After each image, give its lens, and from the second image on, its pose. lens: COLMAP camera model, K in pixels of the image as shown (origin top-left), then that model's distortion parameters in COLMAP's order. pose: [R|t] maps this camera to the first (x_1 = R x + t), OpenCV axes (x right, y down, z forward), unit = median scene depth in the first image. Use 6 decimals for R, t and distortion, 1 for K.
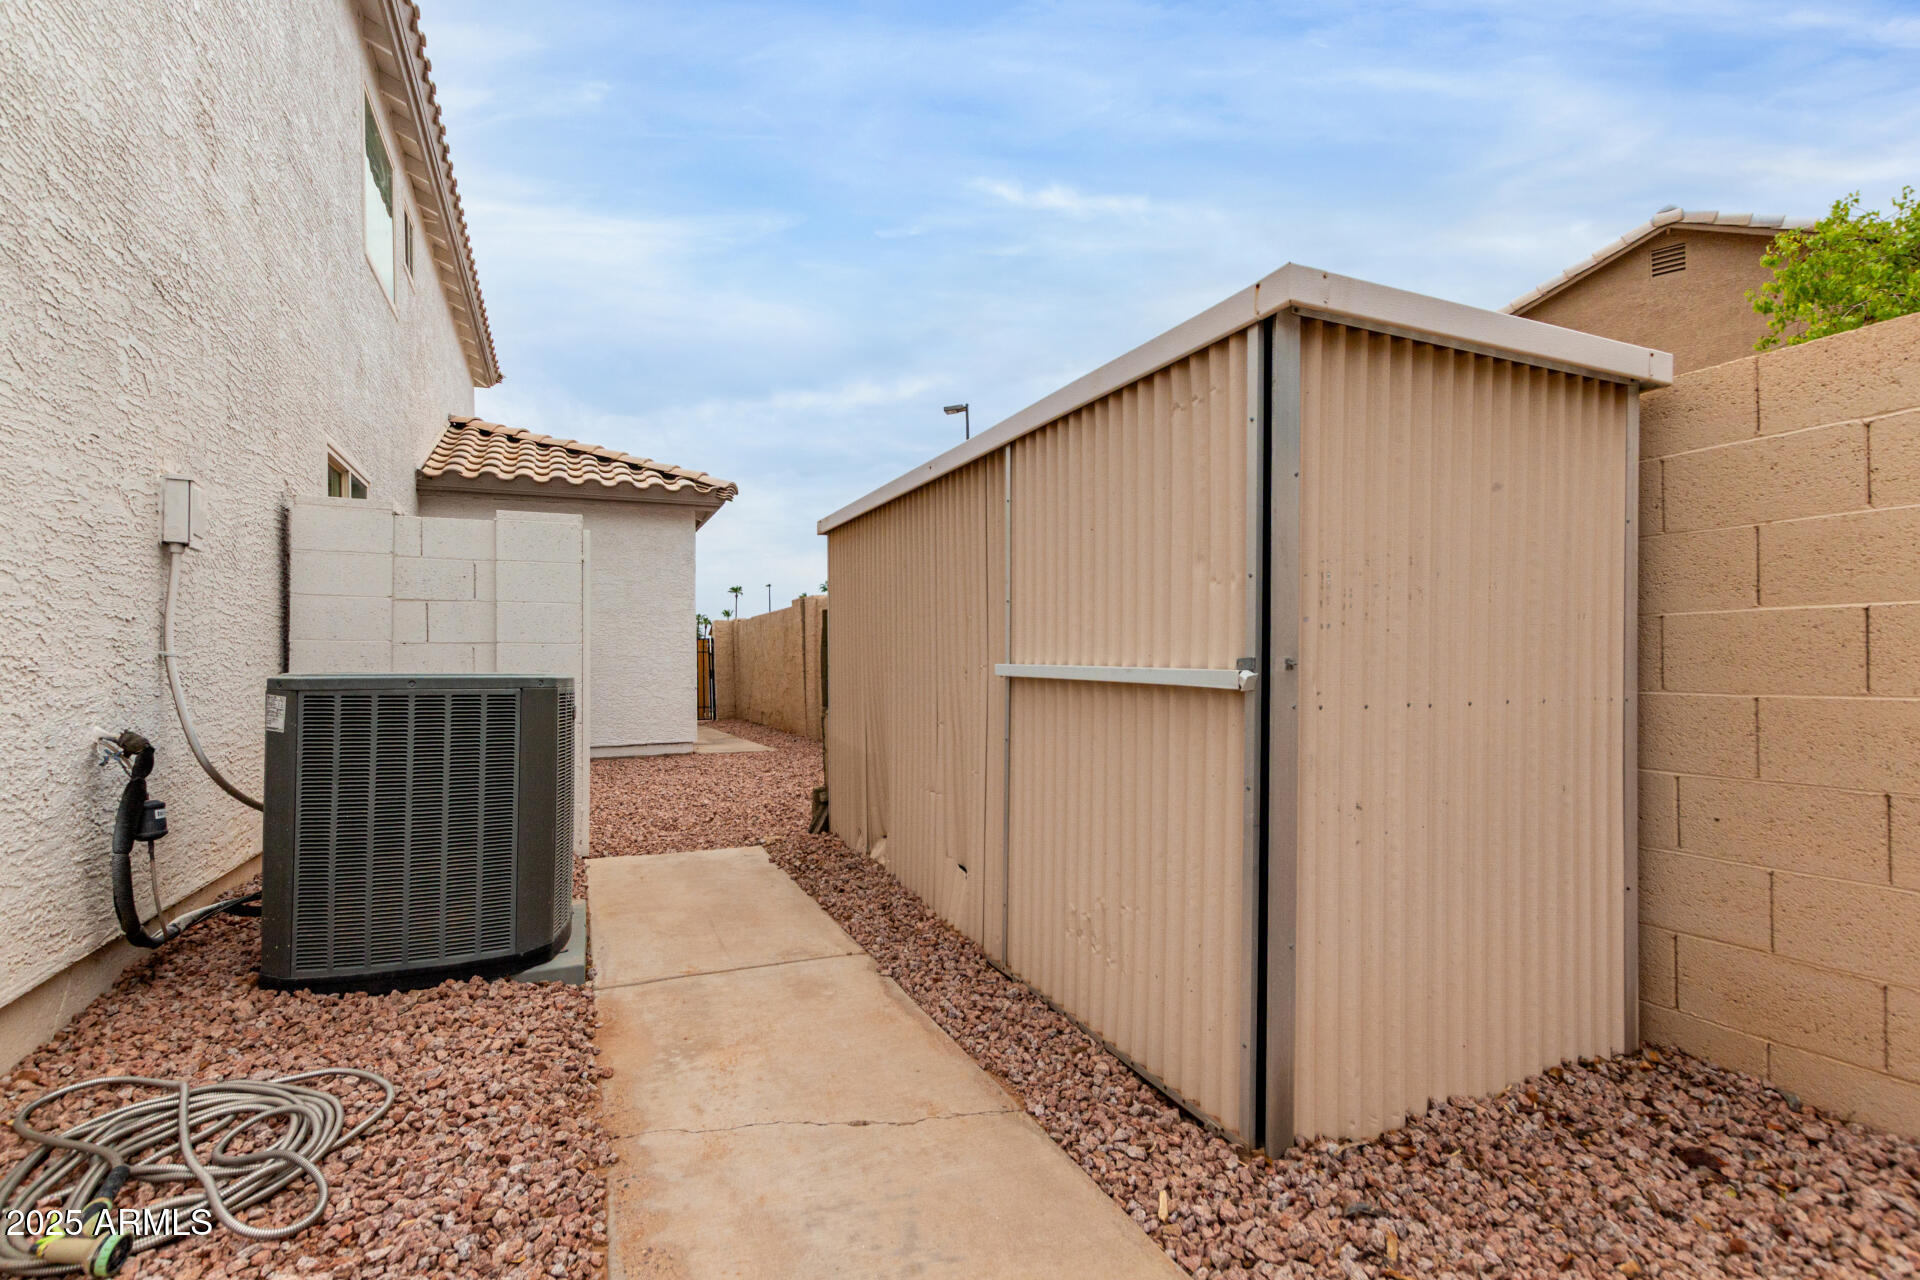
lens RADIAL K [[877.7, 0, 966.2], [0, 877.7, 648.9], [0, 0, 1]] dist [0.002552, 0.000266]
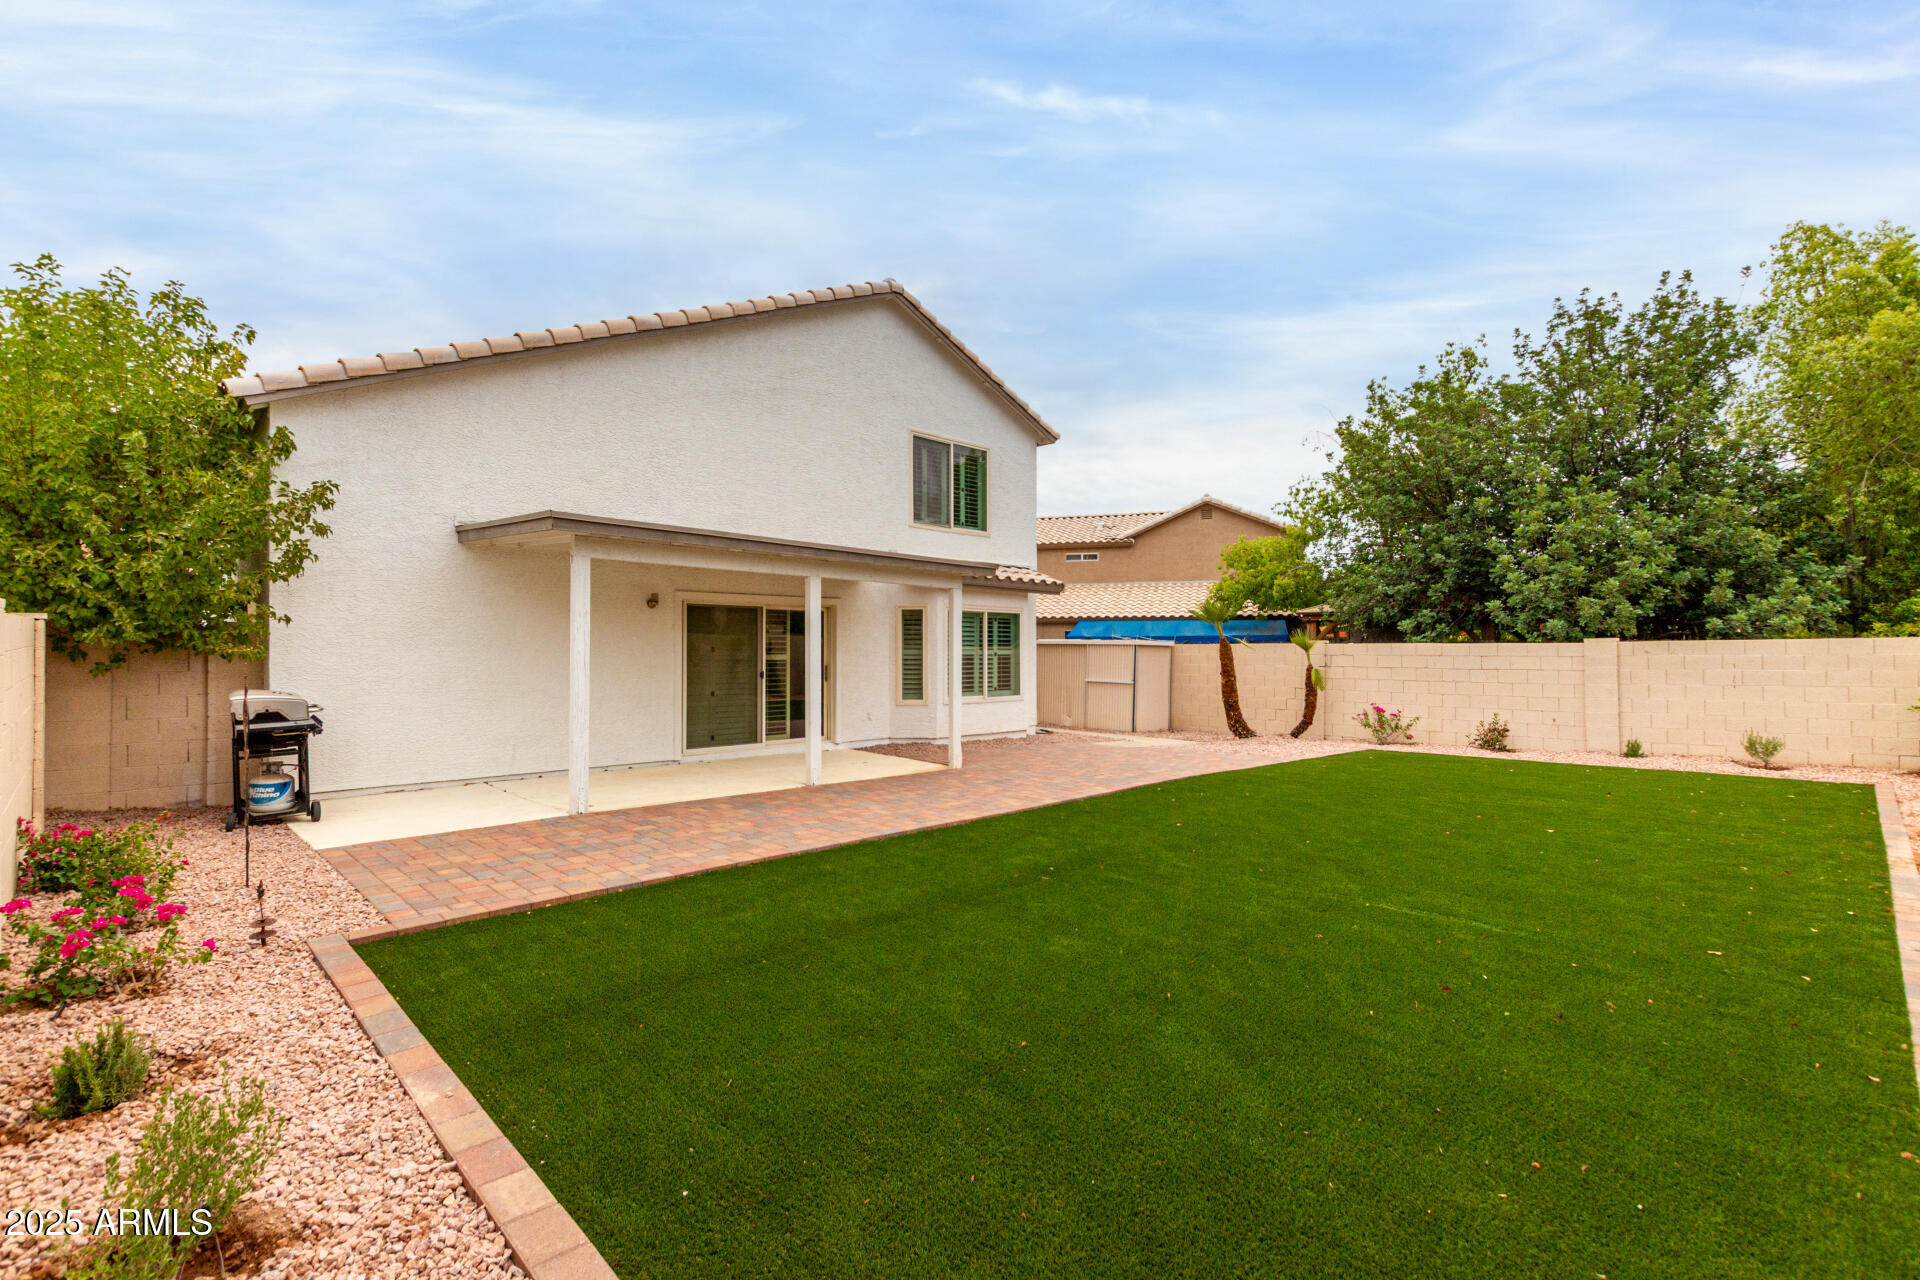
lens RADIAL K [[877.7, 0, 966.2], [0, 877.7, 648.9], [0, 0, 1]] dist [0.002552, 0.000266]
pose [[0.935132, 0.018069, 0.353837, -2.875488], [-0.021510, 0.999752, 0.005794, -0.211420], [-0.353645, -0.013029, 0.935289, -4.392800]]
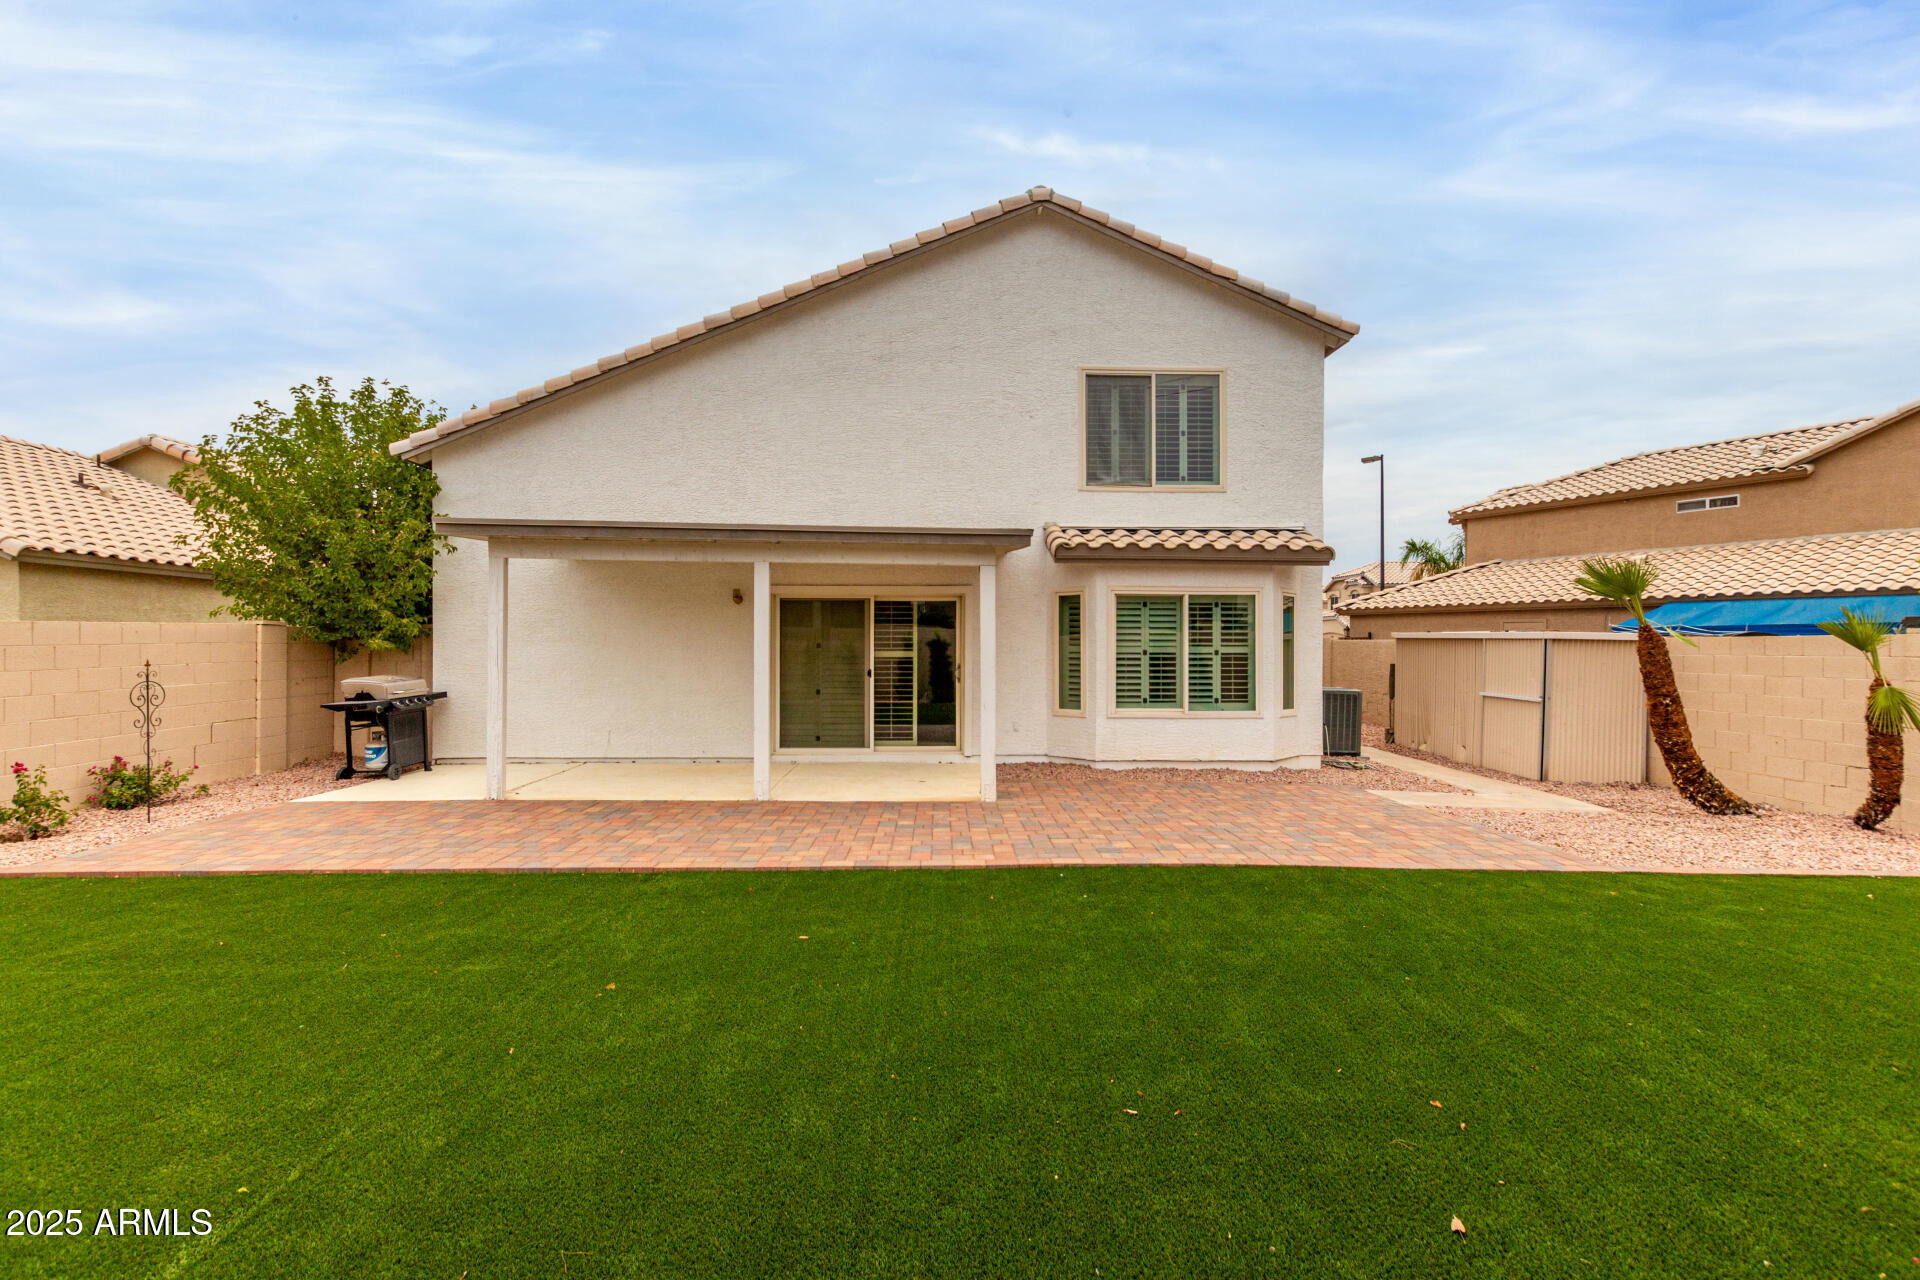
lens RADIAL K [[877.7, 0, 966.2], [0, 877.7, 648.9], [0, 0, 1]] dist [0.002552, 0.000266]
pose [[0.923896, 0.019165, -0.382164, -0.594385], [-0.011988, 0.999704, 0.021153, -0.233238], [0.382457, -0.014962, 0.923852, -3.545750]]
